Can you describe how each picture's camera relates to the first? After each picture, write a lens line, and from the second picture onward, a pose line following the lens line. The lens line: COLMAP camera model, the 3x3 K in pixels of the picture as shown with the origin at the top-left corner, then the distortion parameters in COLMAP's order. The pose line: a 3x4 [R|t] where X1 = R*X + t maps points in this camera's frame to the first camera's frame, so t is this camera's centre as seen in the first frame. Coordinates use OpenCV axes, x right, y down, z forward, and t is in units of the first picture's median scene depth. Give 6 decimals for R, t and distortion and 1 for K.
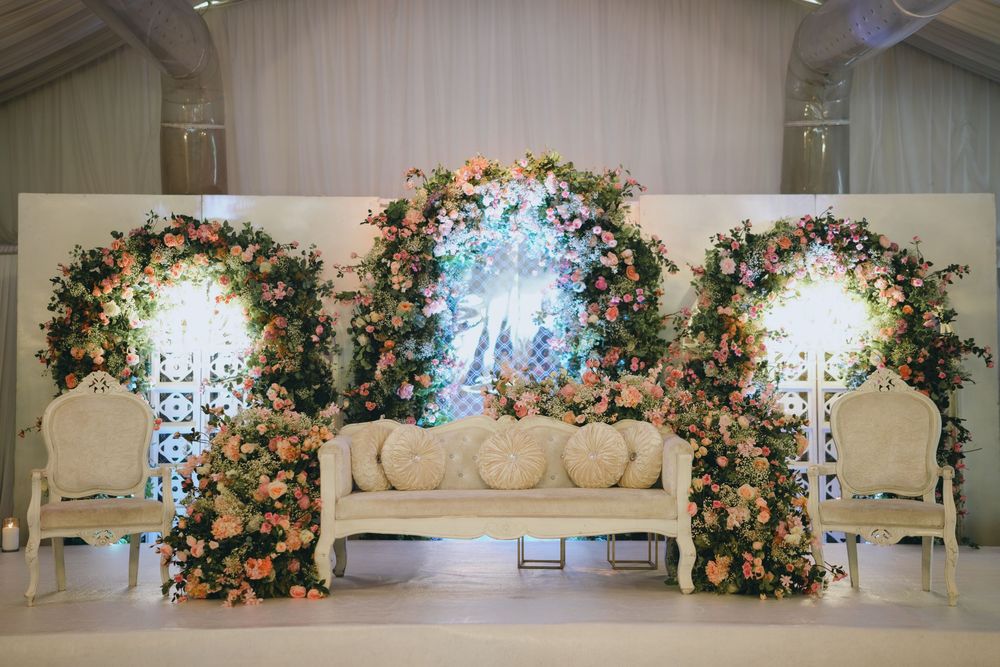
lens RADIAL K [[1374.4, 0, 500.9], [0, 1374.4, 331.1], [0, 0, 1]] dist [0.178042, 0.000000]
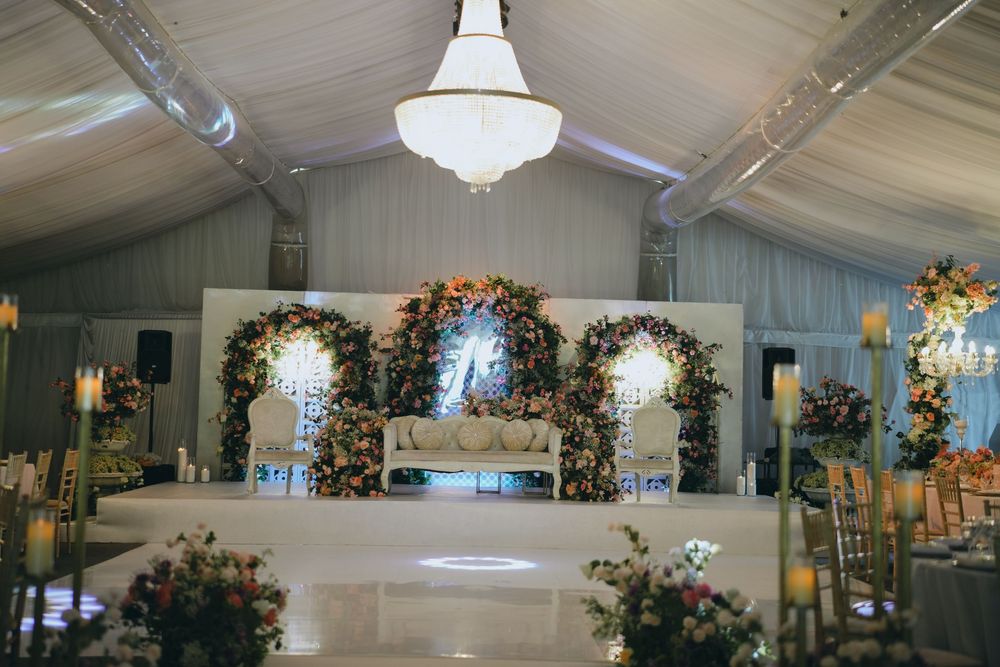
lens RADIAL K [[1374.4, 0, 496.8], [0, 1374.4, 331.1], [0, 0, 1]] dist [0.178042, 0.000000]
pose [[0.999142, 0.029356, 0.029217, -0.019655], [-0.028588, 0.999243, -0.026385, -0.007418], [-0.029969, 0.025528, 0.999225, -0.835238]]
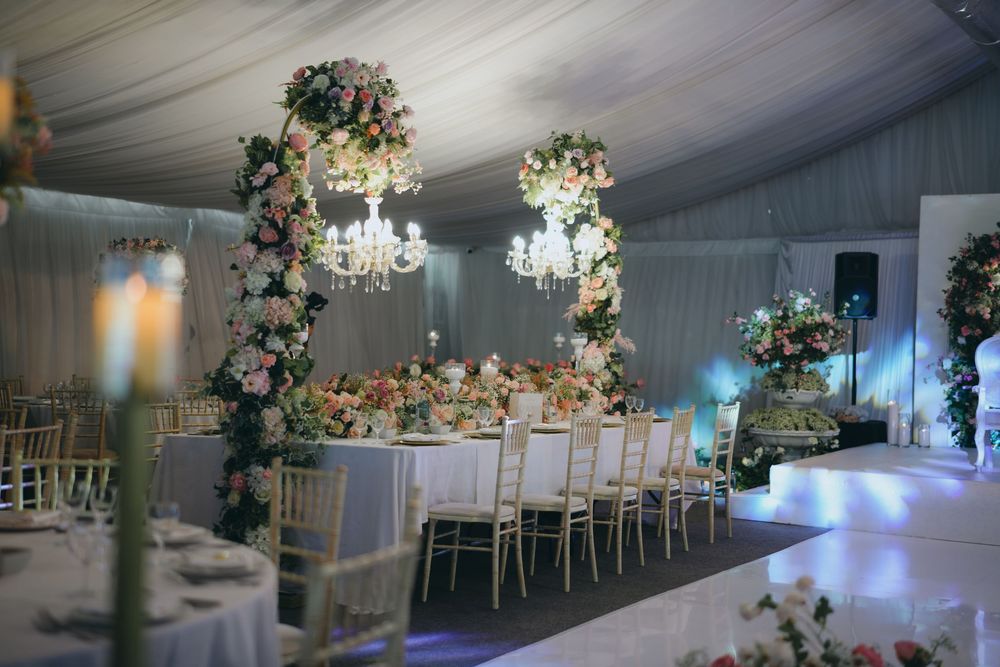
lens RADIAL K [[1374.4, 0, 498.9], [0, 1374.4, 330.4], [0, 0, 1]] dist [0.178042, 0.000000]
pose [[0.876333, 0.024320, -0.481092, -0.041386], [-0.011635, 0.999502, 0.029333, -0.000480], [0.481566, -0.020108, 0.876179, -0.451368]]
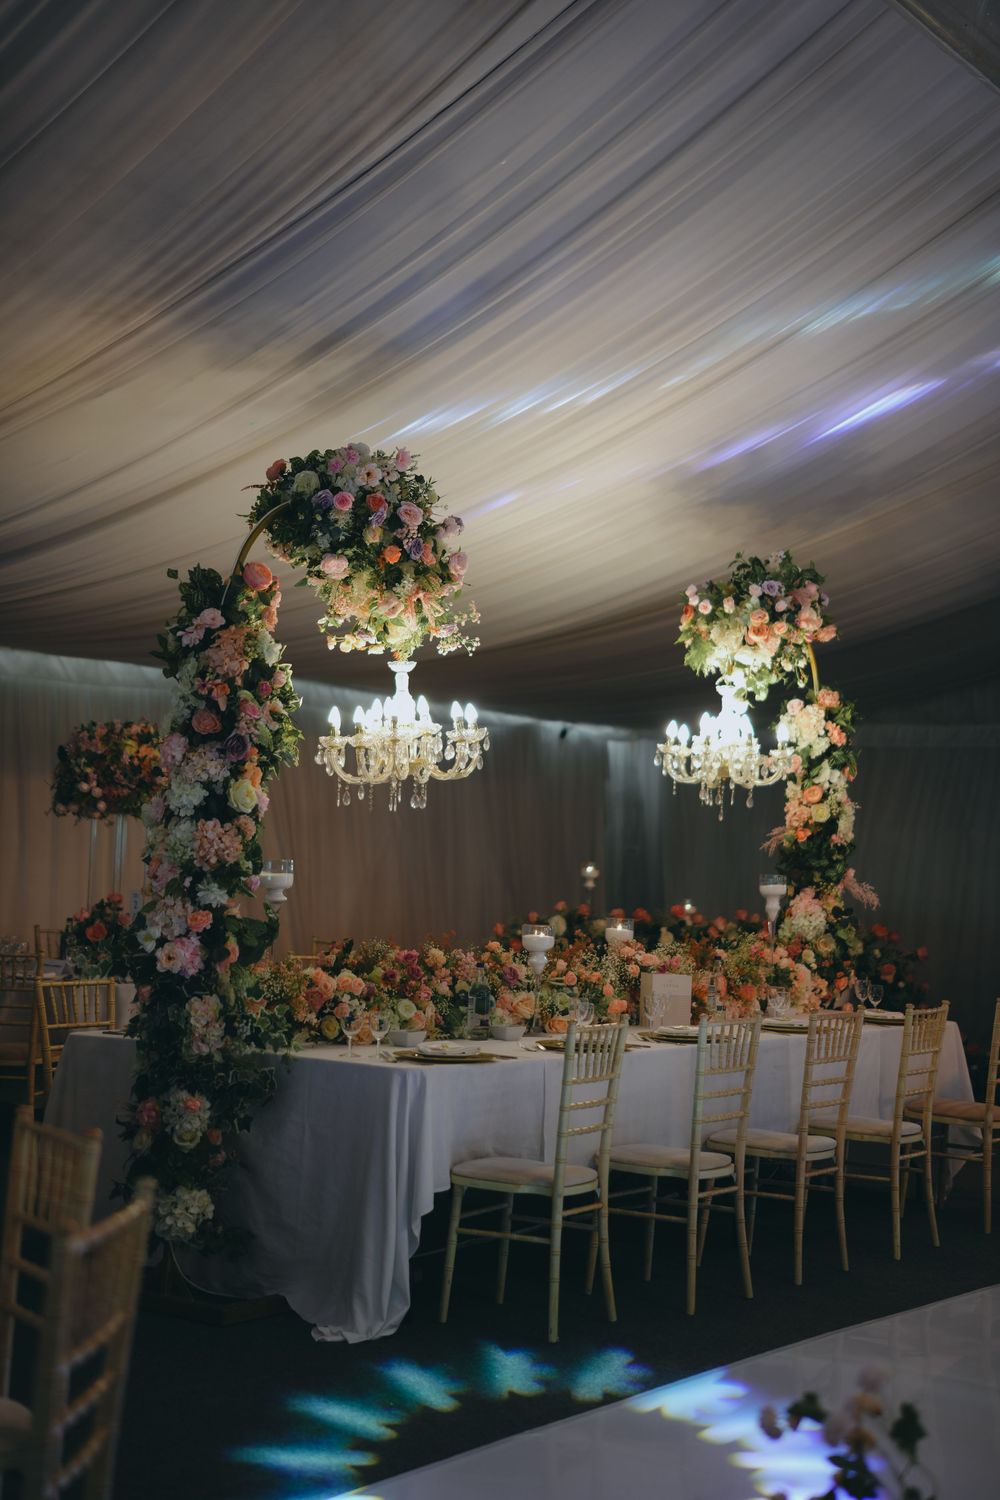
lens RADIAL K [[2061.6, 0, 495.9], [0, 2061.6, 747.6], [0, 0, 1]] dist [0.178042, 0.000000]
pose [[0.793780, 0.004081, -0.608191, -0.000296], [-0.019079, 0.999652, -0.018193, -0.008977], [0.607905, 0.026045, 0.793582, -0.357274]]
